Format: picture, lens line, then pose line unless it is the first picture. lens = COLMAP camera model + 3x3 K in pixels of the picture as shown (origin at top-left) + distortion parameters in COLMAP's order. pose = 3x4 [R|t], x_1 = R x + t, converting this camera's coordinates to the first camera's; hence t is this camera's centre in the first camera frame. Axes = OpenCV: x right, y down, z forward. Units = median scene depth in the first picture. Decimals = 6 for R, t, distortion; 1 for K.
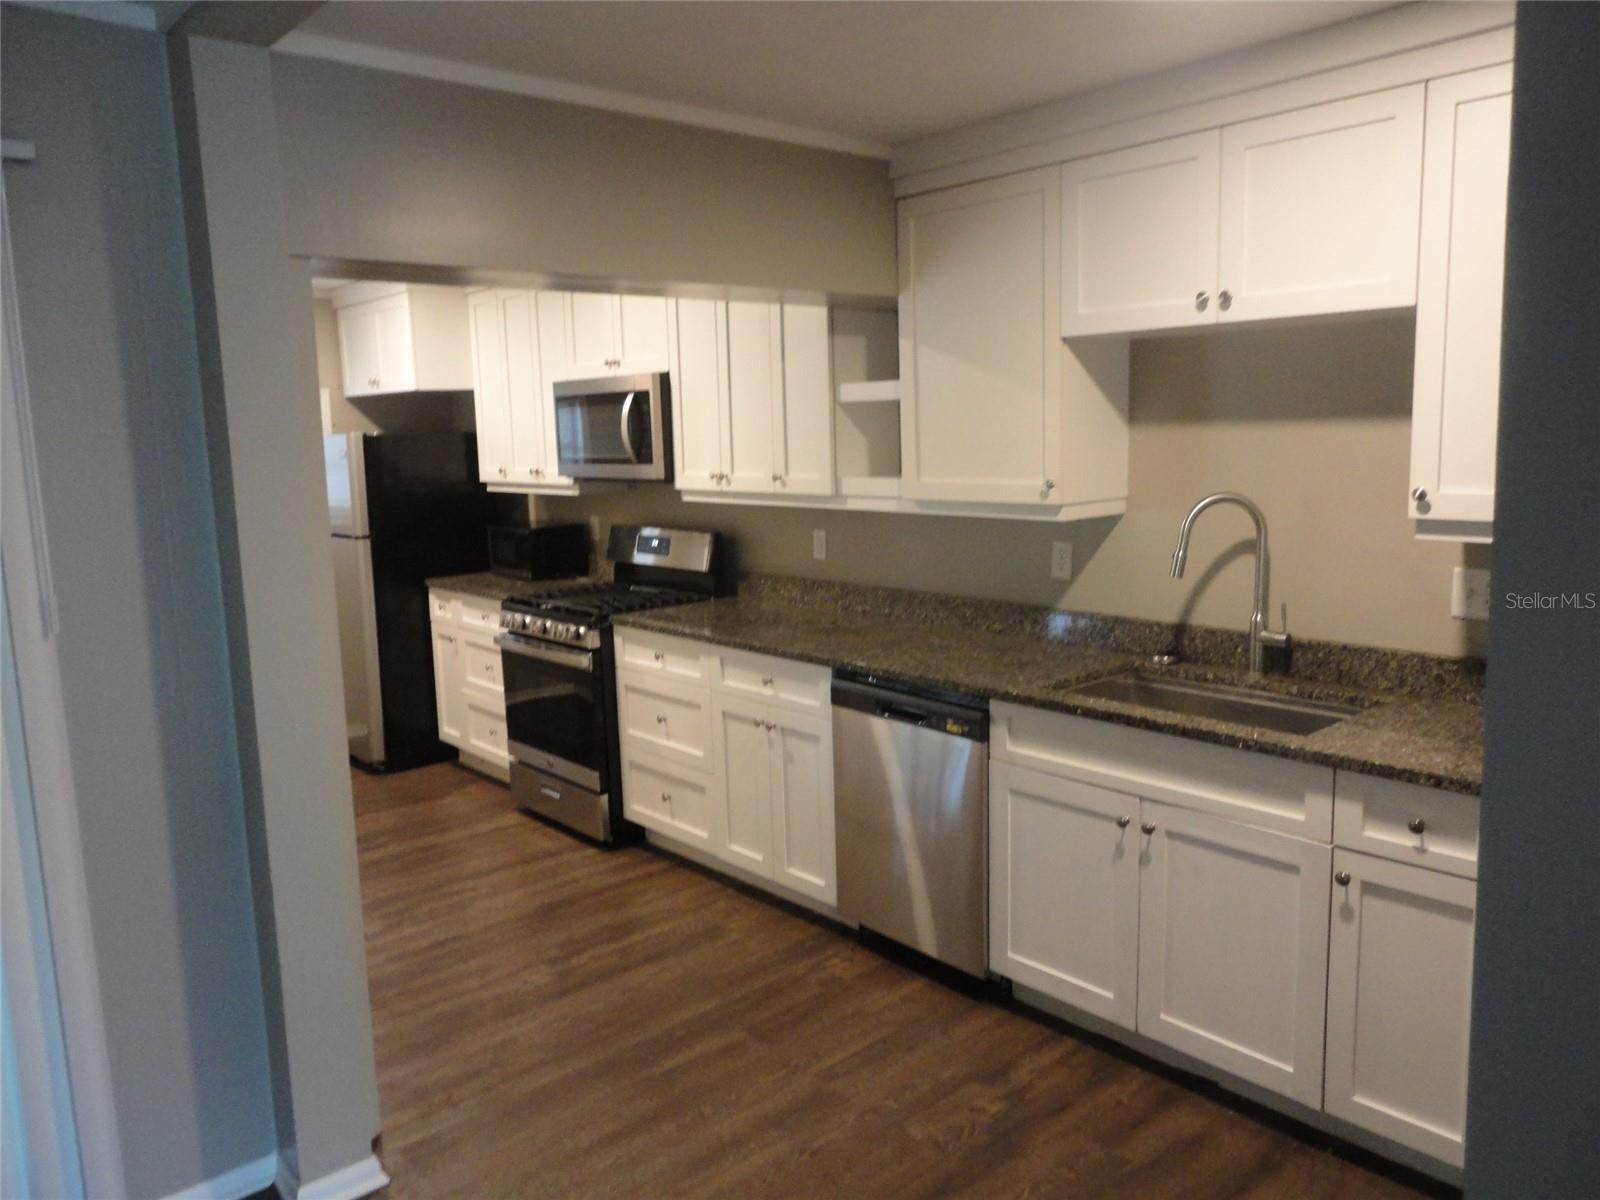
lens RADIAL K [[1181.8, 0, 792.8], [0, 1181.8, 598.6], [0, 0, 1]] dist [0.009609, -0.002272]
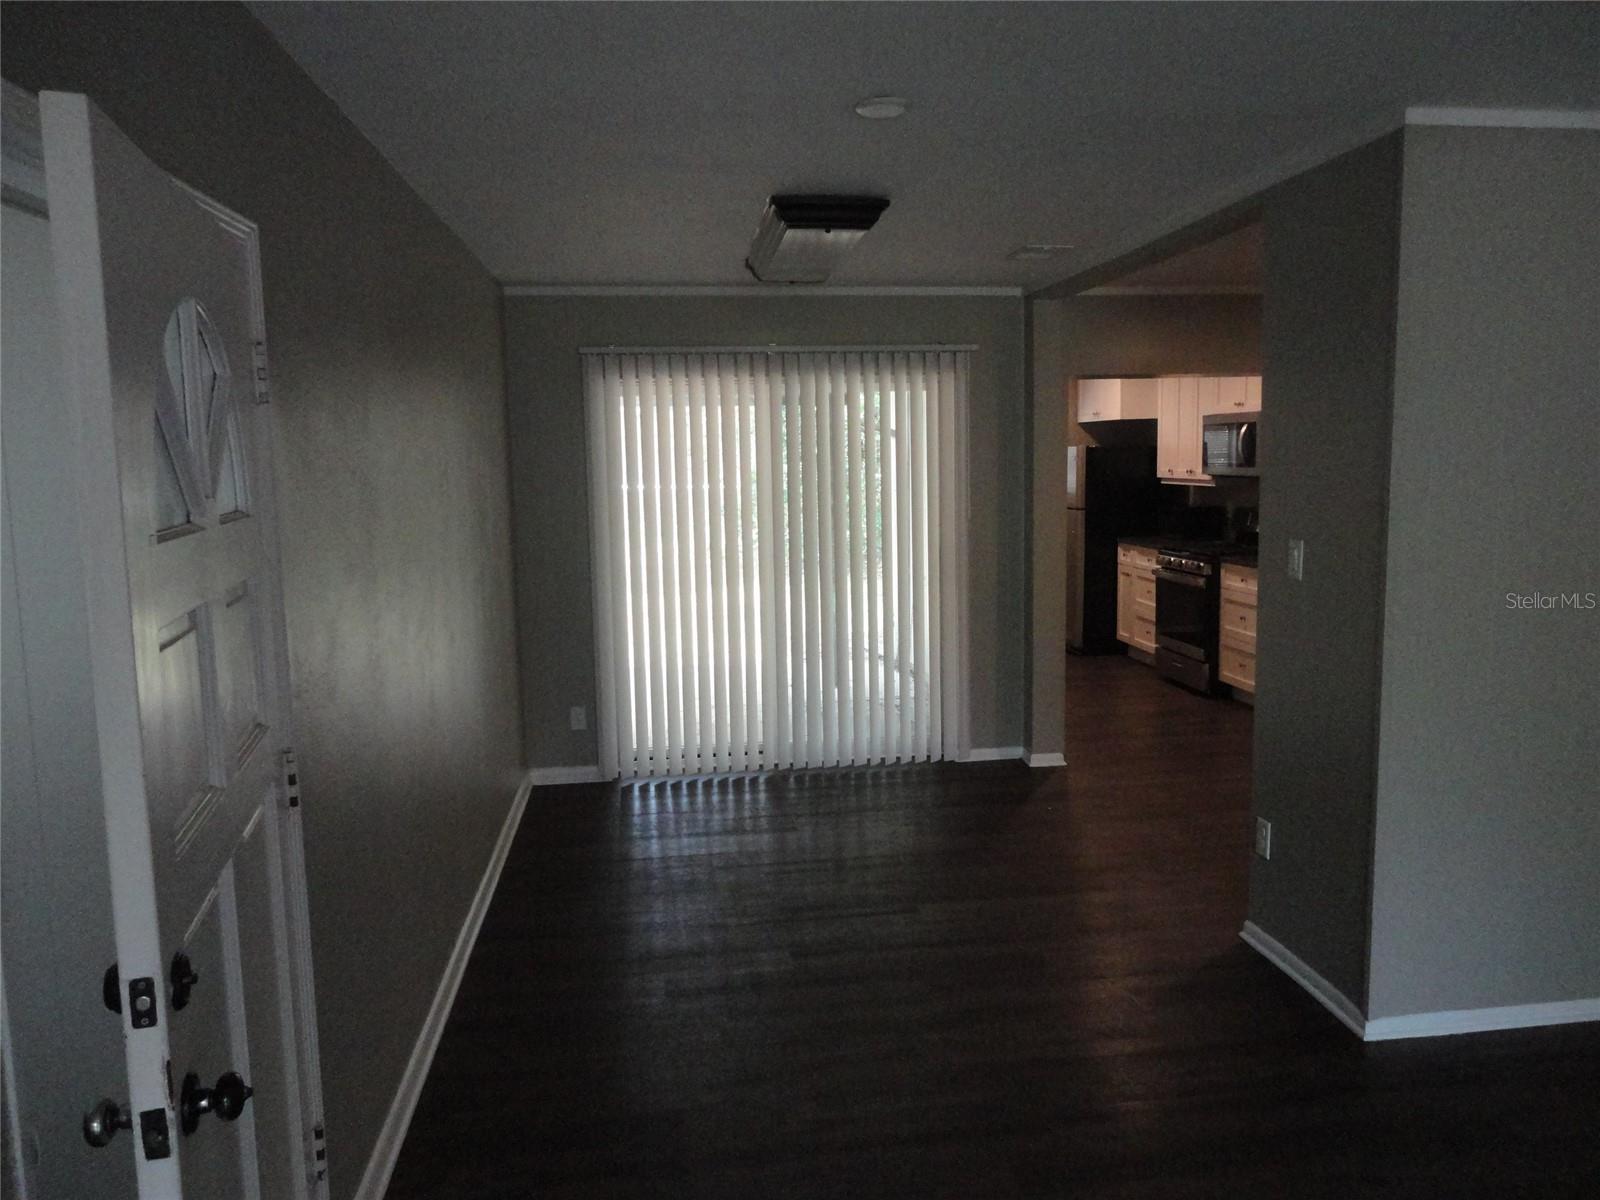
lens RADIAL K [[1181.8, 0, 794.1], [0, 1181.8, 593.7], [0, 0, 1]] dist [0.009609, -0.002272]
pose [[0.832083, 0.078524, -0.549065, 0.344120], [-0.082904, 0.996415, 0.016864, 0.112897], [0.548421, 0.031487, 0.835609, -0.934690]]
